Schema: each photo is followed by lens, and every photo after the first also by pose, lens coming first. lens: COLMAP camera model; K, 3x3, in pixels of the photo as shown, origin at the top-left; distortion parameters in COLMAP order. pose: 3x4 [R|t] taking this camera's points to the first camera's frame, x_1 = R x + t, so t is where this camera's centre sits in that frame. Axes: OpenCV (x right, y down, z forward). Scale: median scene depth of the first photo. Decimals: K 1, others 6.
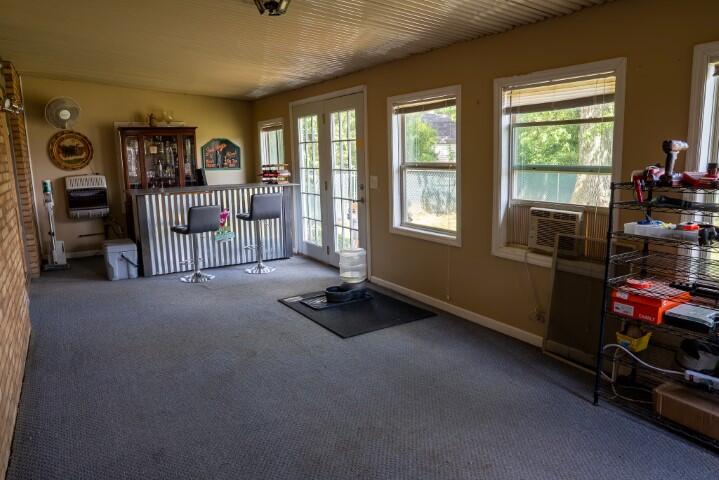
lens RADIAL K [[527.0, 0, 359.5], [0, 527.0, 240.0], [0, 0, 1]] dist [-0.005763, 0.066986]
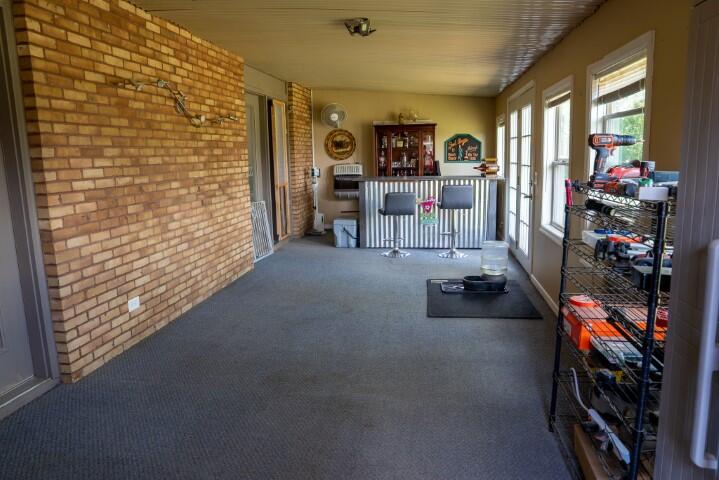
lens RADIAL K [[527.0, 0, 359.5], [0, 527.0, 240.0], [0, 0, 1]] dist [-0.005763, 0.066986]
pose [[0.789241, 0.113001, -0.603597, 0.302634], [-0.106877, 0.993199, 0.046191, -0.003986], [0.604711, 0.028055, 0.795951, 0.022702]]
